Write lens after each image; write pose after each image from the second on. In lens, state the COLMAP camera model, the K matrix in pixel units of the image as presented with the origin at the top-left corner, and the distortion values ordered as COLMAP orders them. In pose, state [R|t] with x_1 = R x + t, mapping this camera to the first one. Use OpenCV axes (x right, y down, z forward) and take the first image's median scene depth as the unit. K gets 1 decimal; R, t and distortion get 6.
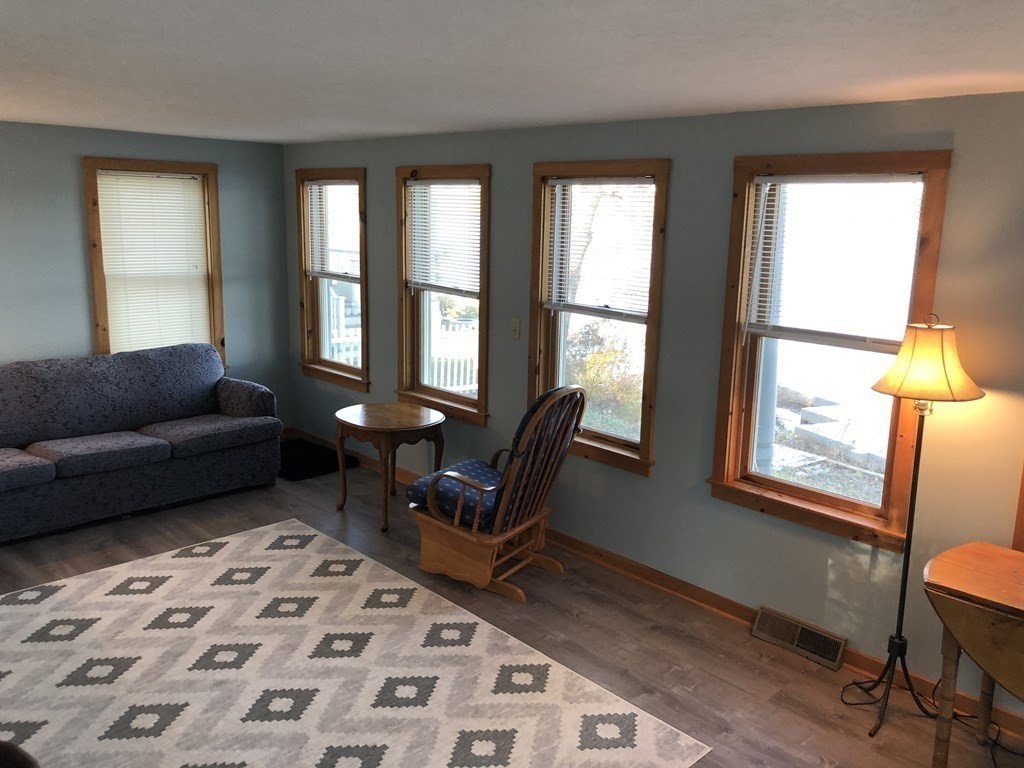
lens RADIAL K [[844.0, 0, 516.8], [0, 844.0, 376.8], [0, 0, 1]] dist [0.018792, 0.008694]
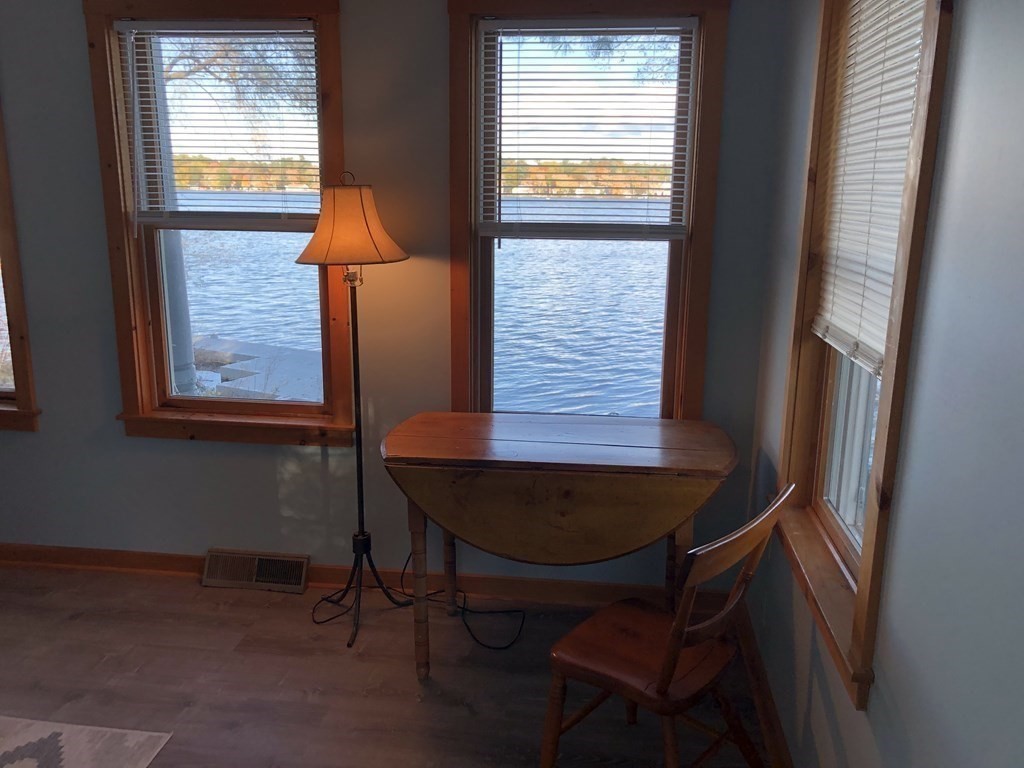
lens RADIAL K [[846.1, 0, 511.2], [0, 846.1, 374.3], [0, 0, 1]] dist [0.039003, -0.004346]
pose [[0.781970, -0.147653, 0.605575, 0.040006], [0.127243, 0.988893, 0.076808, 0.079210], [-0.610190, 0.016994, 0.792073, 0.155173]]
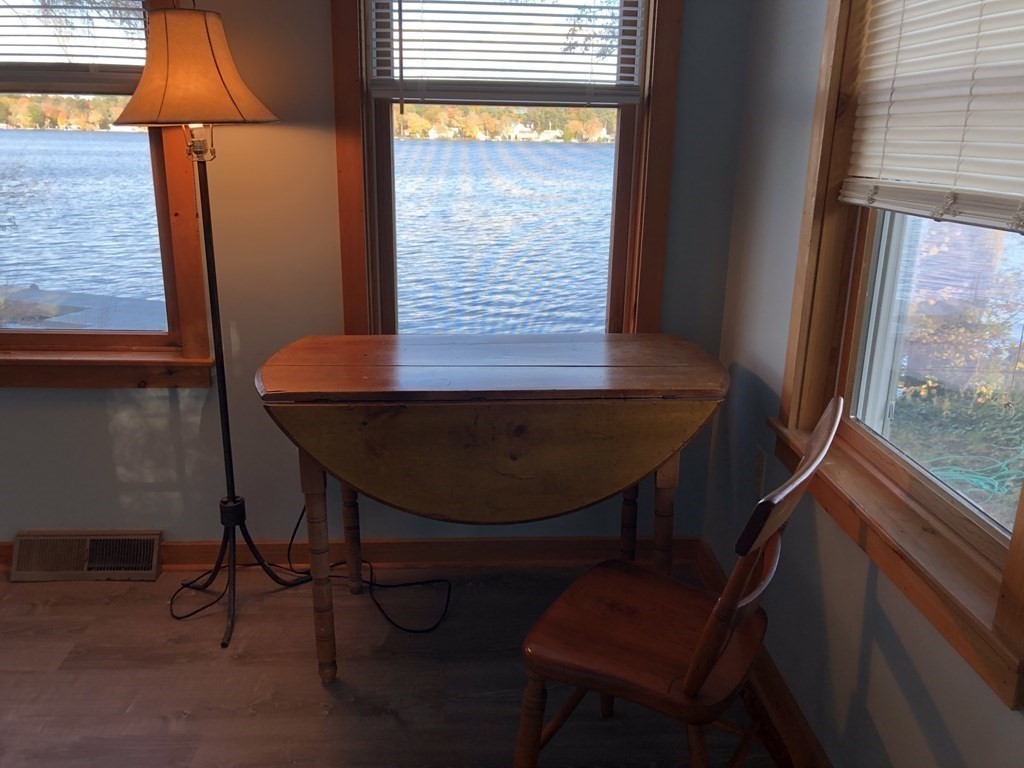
lens RADIAL K [[844.0, 0, 516.8], [0, 844.0, 376.8], [0, 0, 1]] dist [0.018792, 0.008694]
pose [[0.660101, -0.219714, 0.718327, 0.115866], [0.142945, 0.975535, 0.167028, 0.116527], [-0.737451, -0.007574, 0.675358, 0.331169]]
